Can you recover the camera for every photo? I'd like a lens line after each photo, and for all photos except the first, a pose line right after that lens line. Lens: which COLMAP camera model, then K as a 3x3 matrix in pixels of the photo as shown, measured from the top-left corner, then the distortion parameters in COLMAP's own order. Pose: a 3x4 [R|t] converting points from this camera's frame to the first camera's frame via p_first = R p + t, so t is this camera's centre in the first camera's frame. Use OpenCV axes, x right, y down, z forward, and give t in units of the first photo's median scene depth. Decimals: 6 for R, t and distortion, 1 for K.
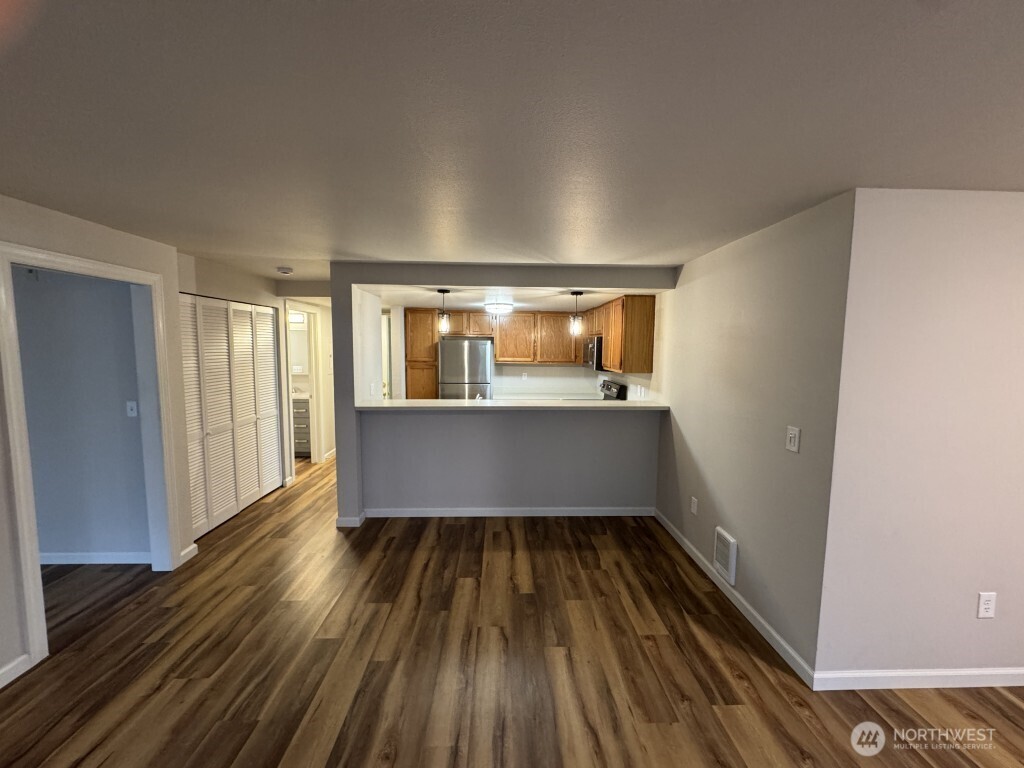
lens RADIAL K [[408.0, 0, 512.0], [0, 408.0, 384.0], [0, 0, 1]] dist [-0.000385, 0.000018]
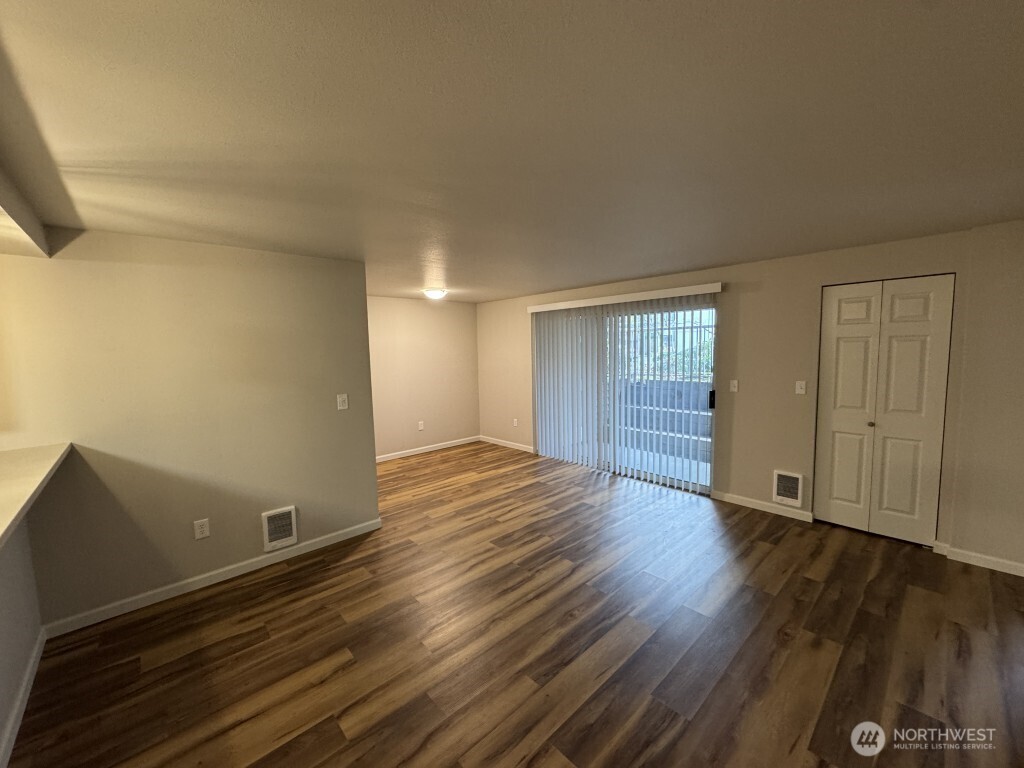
lens RADIAL K [[408.0, 0, 512.0], [0, 408.0, 384.0], [0, 0, 1]] dist [-0.000385, 0.000018]
pose [[-0.659900, -0.060916, 0.748880, -0.570866], [0.087674, 0.983656, 0.157270, -0.077564], [-0.746221, 0.169439, -0.643774, 0.921029]]
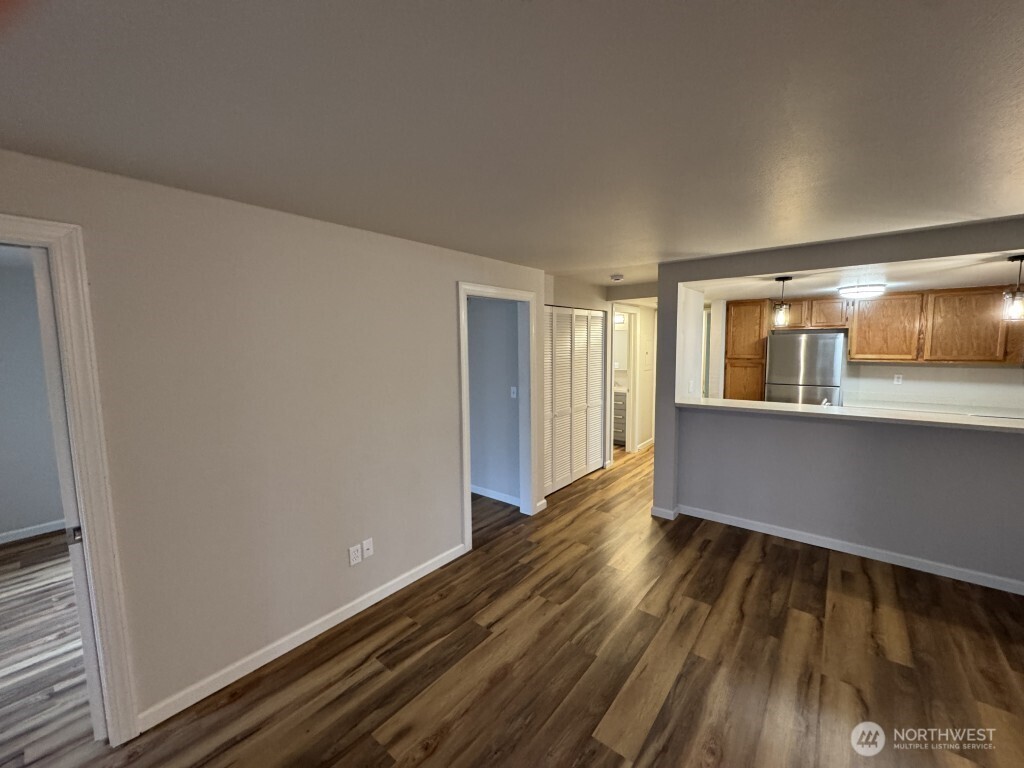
lens RADIAL K [[408.0, 0, 512.0], [0, 408.0, 384.0], [0, 0, 1]] dist [-0.000385, 0.000018]
pose [[0.756473, 0.046015, -0.652404, -0.030499], [-0.040733, 0.998900, 0.023224, 0.001337], [0.652756, 0.009006, 0.757515, -0.044462]]
